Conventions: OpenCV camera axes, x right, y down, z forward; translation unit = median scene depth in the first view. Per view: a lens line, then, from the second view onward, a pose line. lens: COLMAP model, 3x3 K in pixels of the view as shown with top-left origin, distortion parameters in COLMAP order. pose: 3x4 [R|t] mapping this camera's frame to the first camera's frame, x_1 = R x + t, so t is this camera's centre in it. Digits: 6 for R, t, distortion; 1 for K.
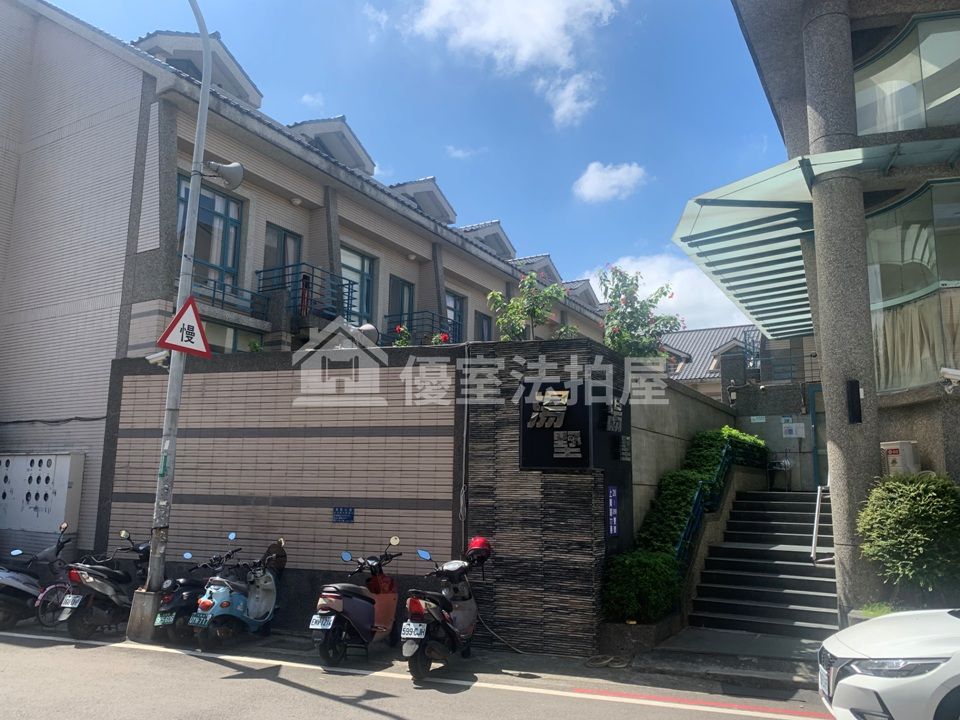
lens RADIAL K [[738.0, 0, 474.1], [0, 738.0, 368.7], [0, 0, 1]] dist [0.029682, -0.037193]
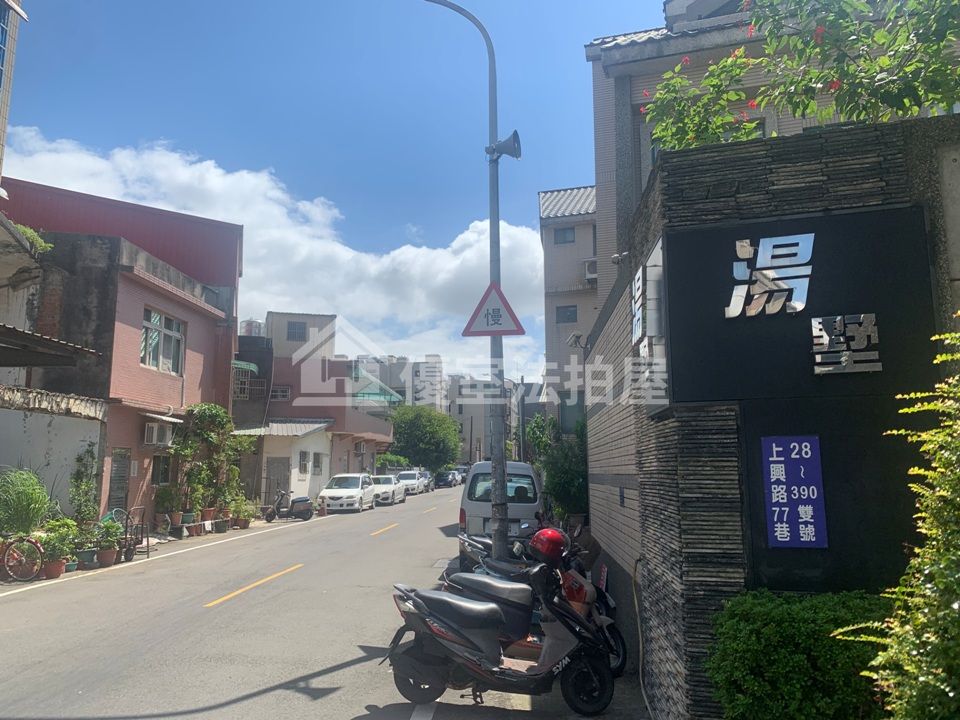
lens RADIAL K [[738.0, 0, 477.1], [0, 738.0, 352.4], [0, 0, 1]] dist [0.029682, -0.037193]
pose [[0.235800, -0.178164, -0.955330, 0.562455], [0.168443, 0.975664, -0.140380, 0.137010], [0.957092, -0.127817, 0.260072, 0.688414]]
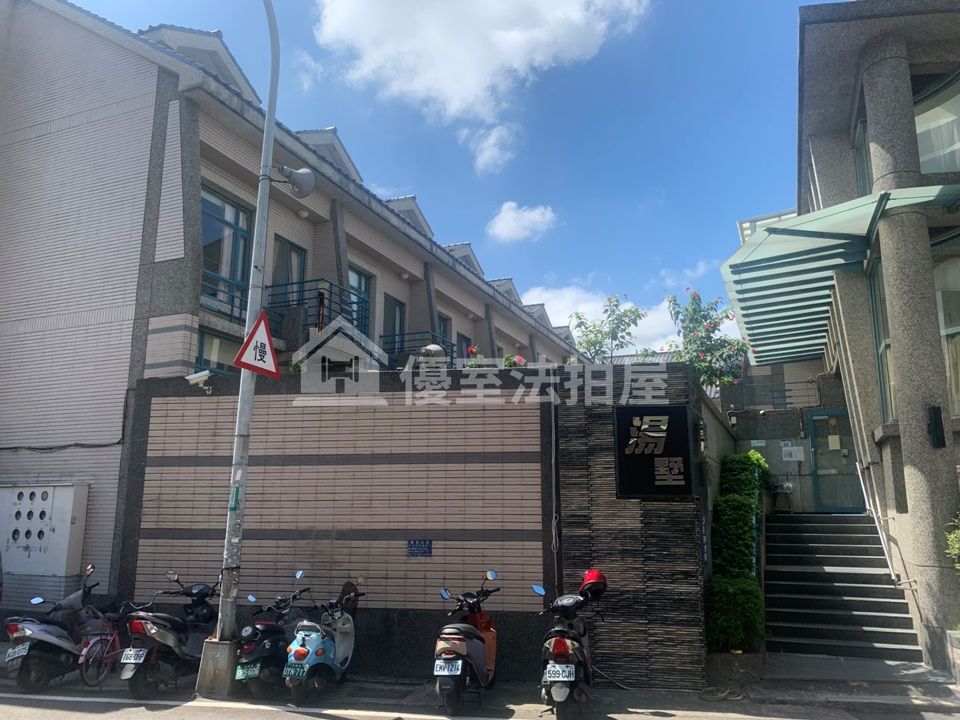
lens RADIAL K [[738.0, 0, 488.3], [0, 738.0, 368.7], [0, 0, 1]] dist [0.029682, -0.037193]
pose [[0.988882, 0.012042, 0.148214, -0.237490], [-0.007505, 0.999487, -0.031129, -0.000485], [-0.148513, 0.029670, 0.988465, 0.057808]]
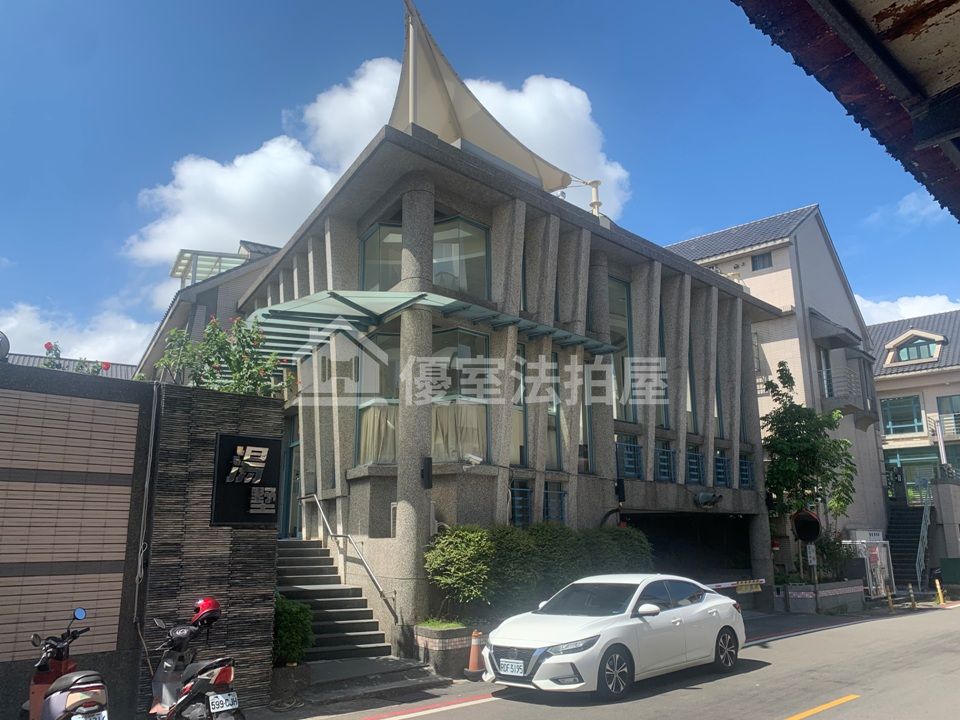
lens RADIAL K [[738.0, 0, 476.0], [0, 738.0, 367.2], [0, 0, 1]] dist [0.029682, -0.037193]
pose [[0.492924, 0.174593, 0.852375, -0.599636], [-0.126745, 0.983619, -0.128180, 0.012808], [-0.860792, -0.044851, 0.506978, 0.202930]]
